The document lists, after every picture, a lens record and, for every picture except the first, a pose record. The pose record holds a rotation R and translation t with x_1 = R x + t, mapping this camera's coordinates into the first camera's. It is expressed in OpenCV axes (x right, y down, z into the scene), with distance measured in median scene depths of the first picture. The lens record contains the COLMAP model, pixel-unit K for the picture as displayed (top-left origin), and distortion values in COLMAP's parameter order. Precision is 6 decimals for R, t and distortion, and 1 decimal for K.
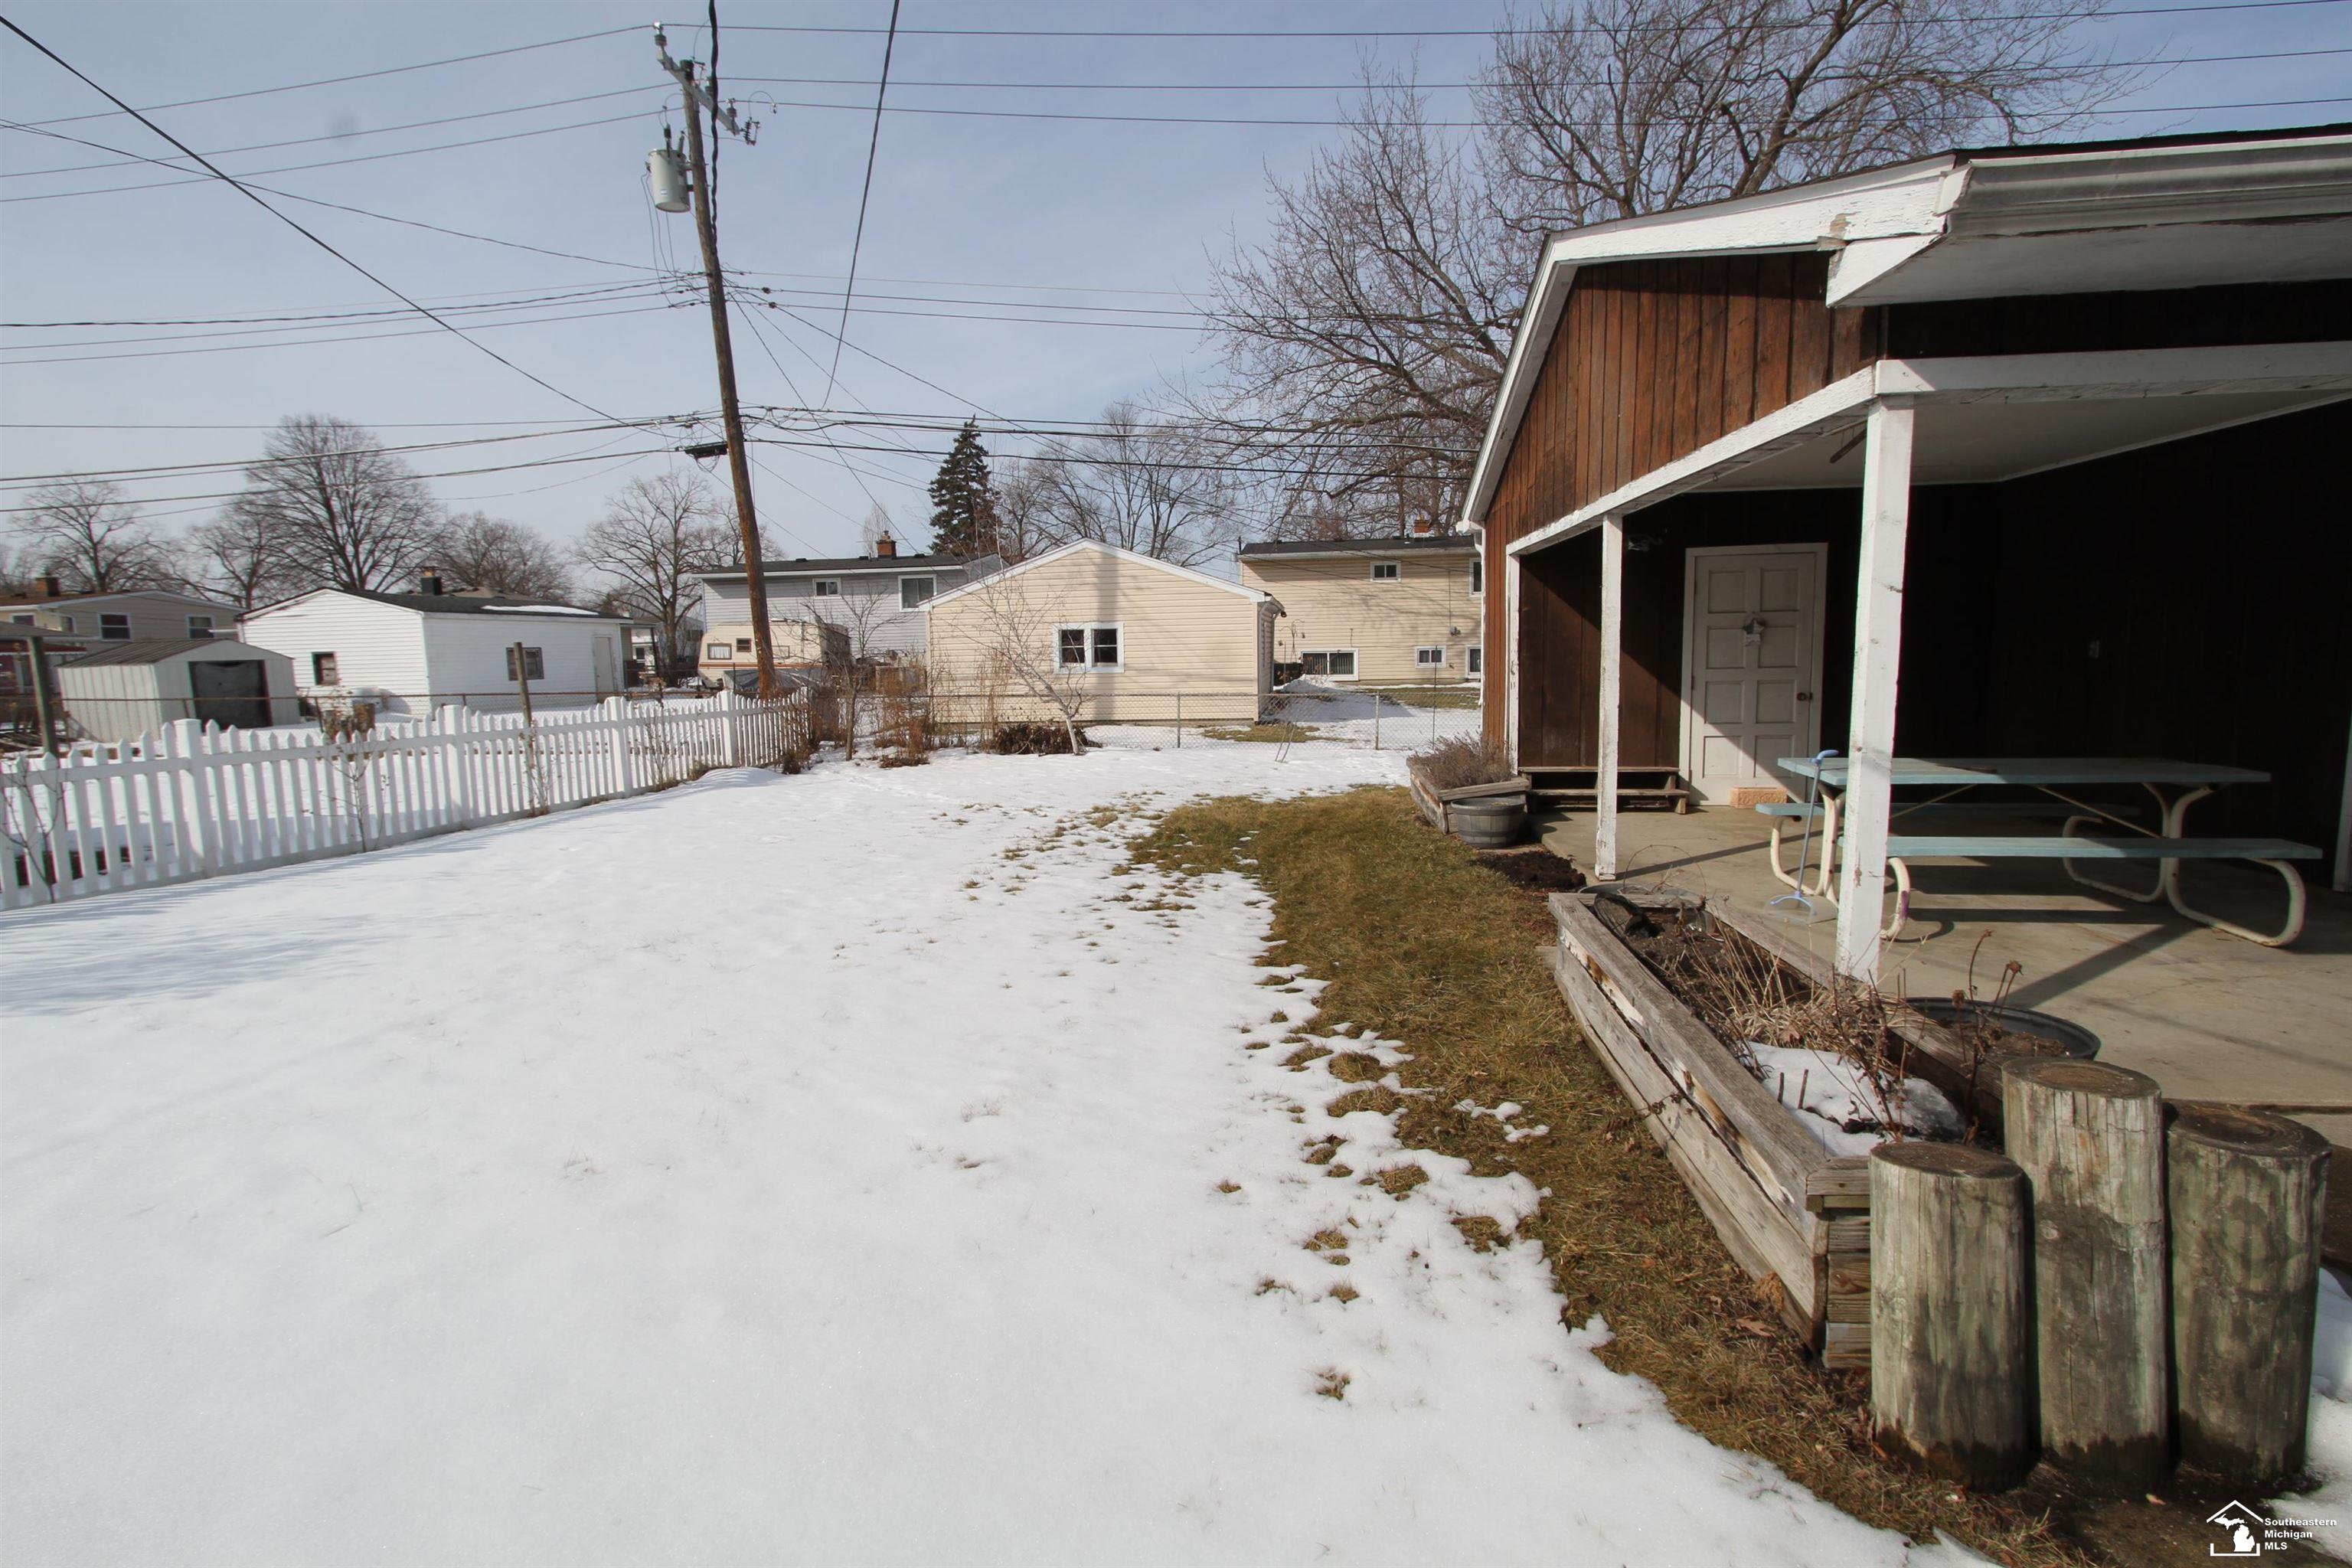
lens RADIAL K [[1136.7, 0, 1176.0], [0, 1136.7, 784.0], [0, 0, 1]] dist [-0.018501, 0.000672]
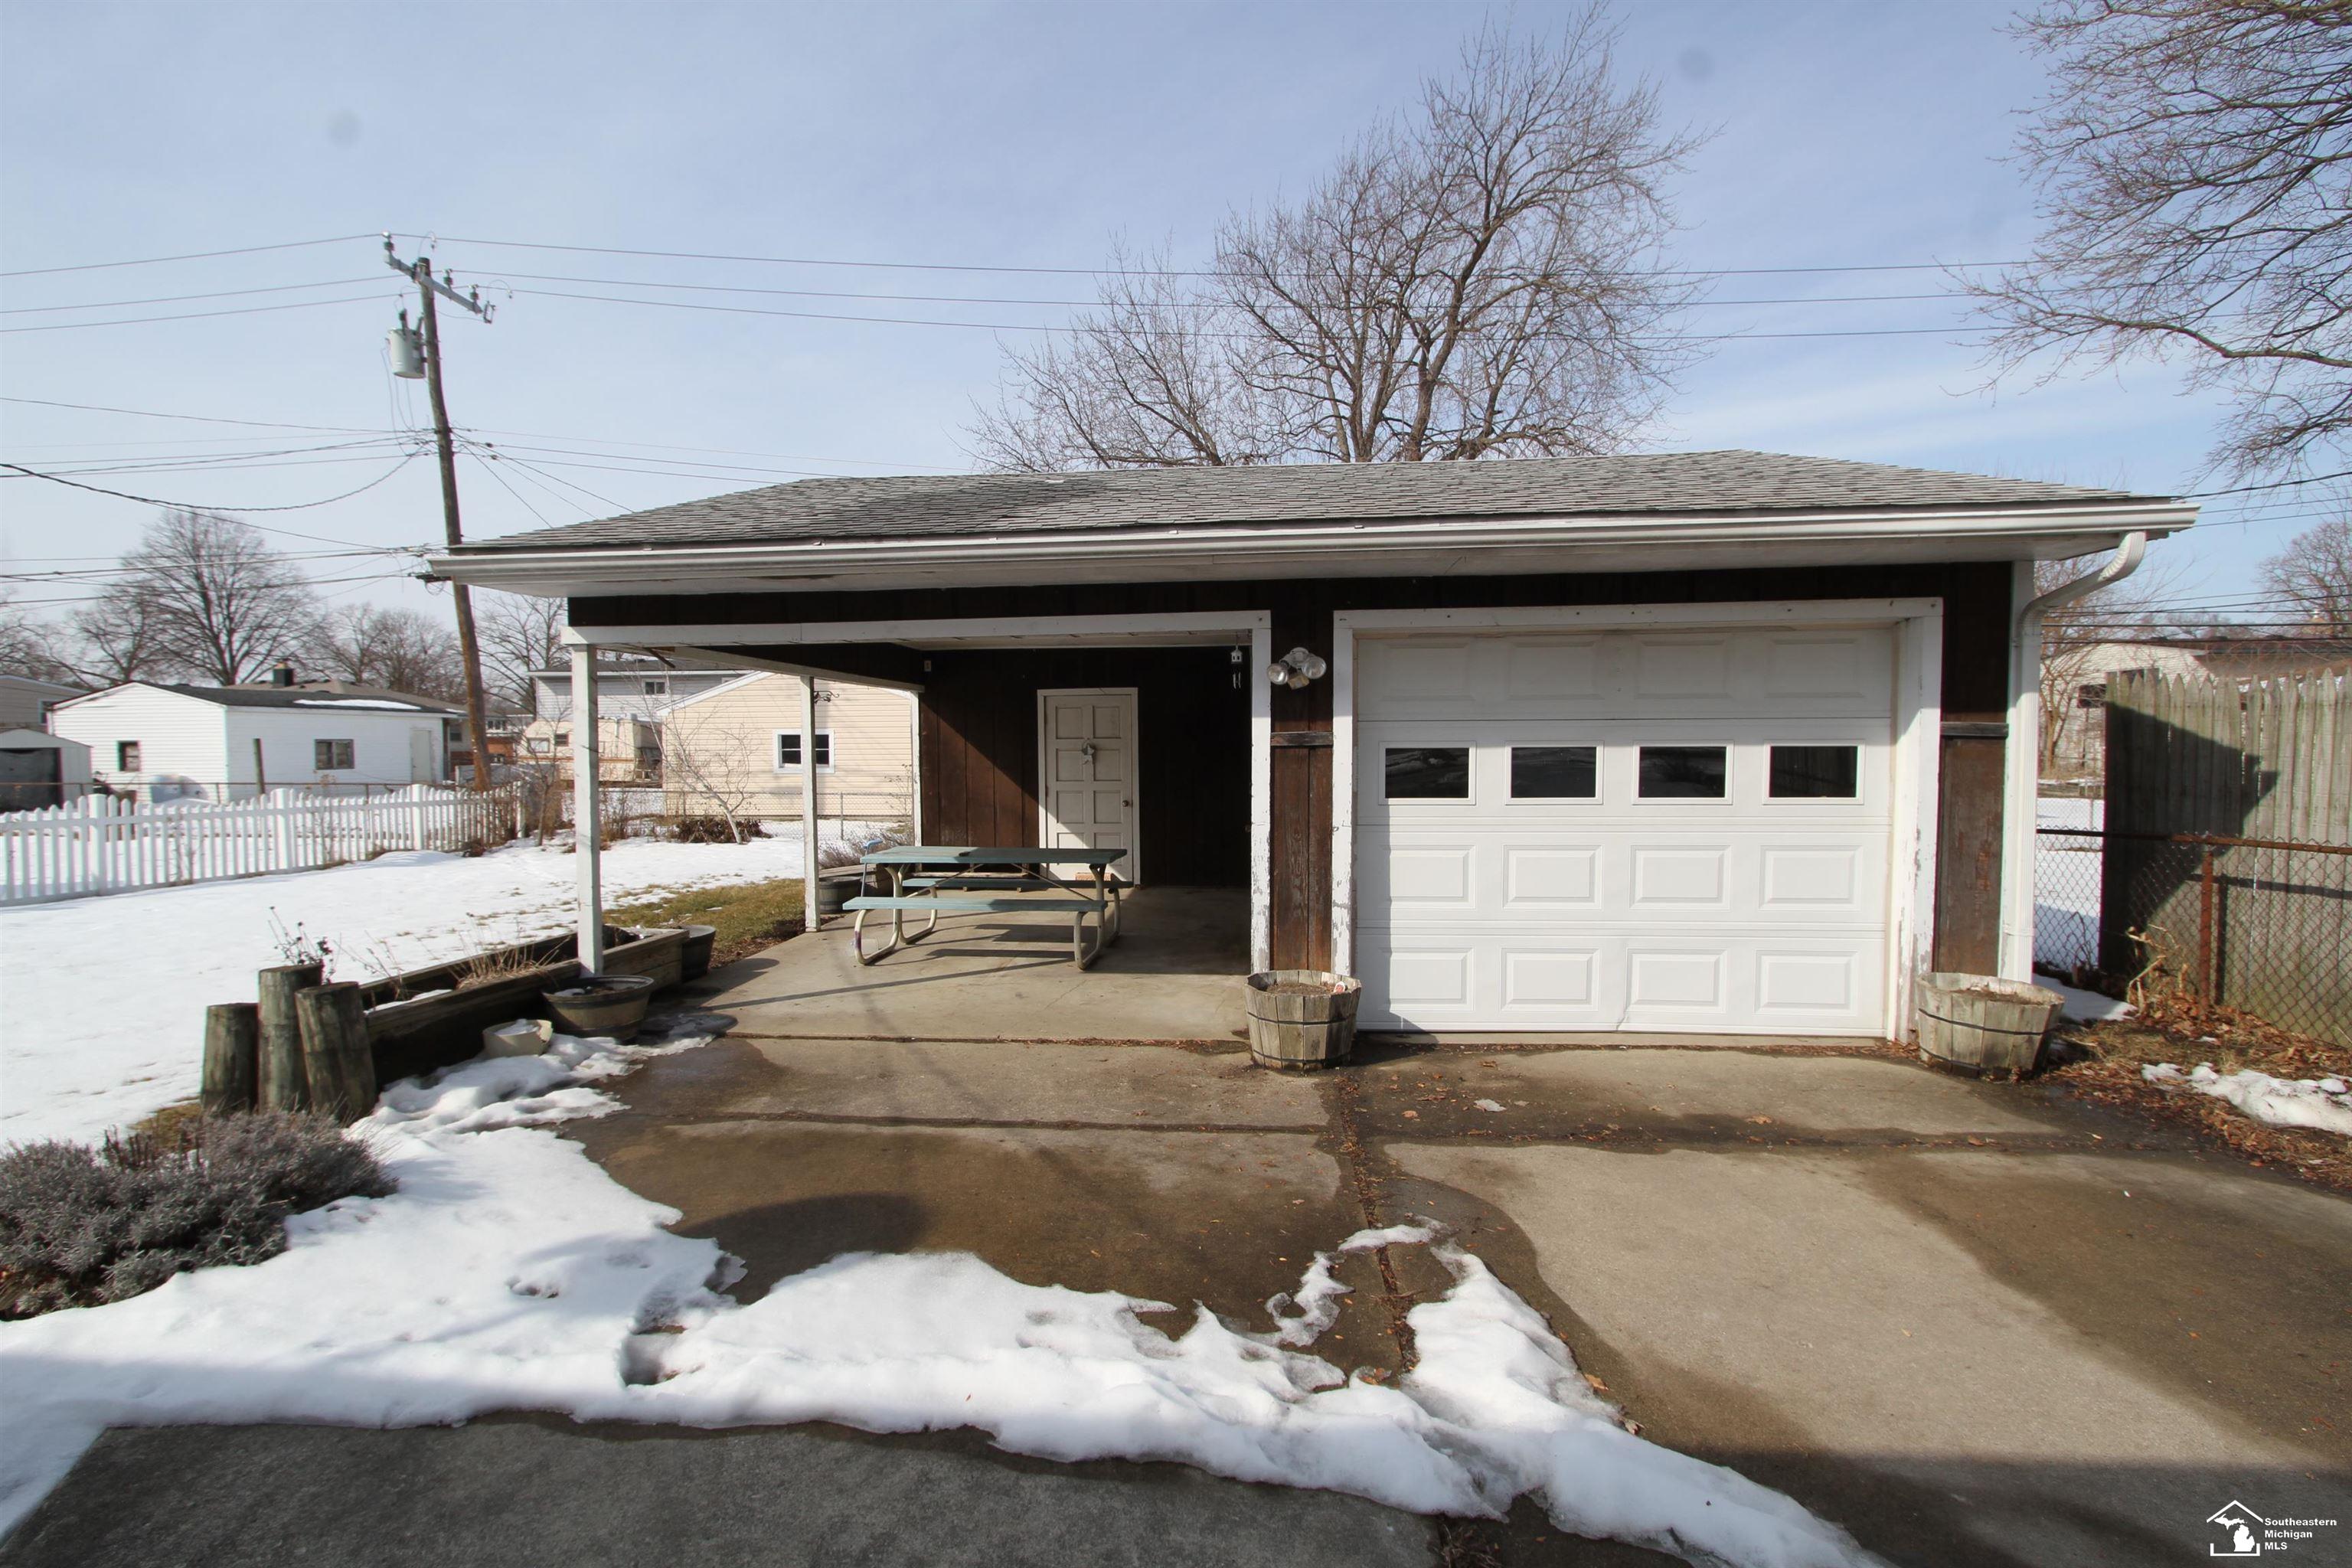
lens RADIAL K [[1136.7, 0, 1176.0], [0, 1136.7, 784.0], [0, 0, 1]] dist [-0.018501, 0.000672]
pose [[0.998674, 0.014885, 0.049273, 0.207328], [-0.010640, 0.996297, -0.085316, 0.004664], [-0.050360, 0.084679, 0.995135, -0.119945]]
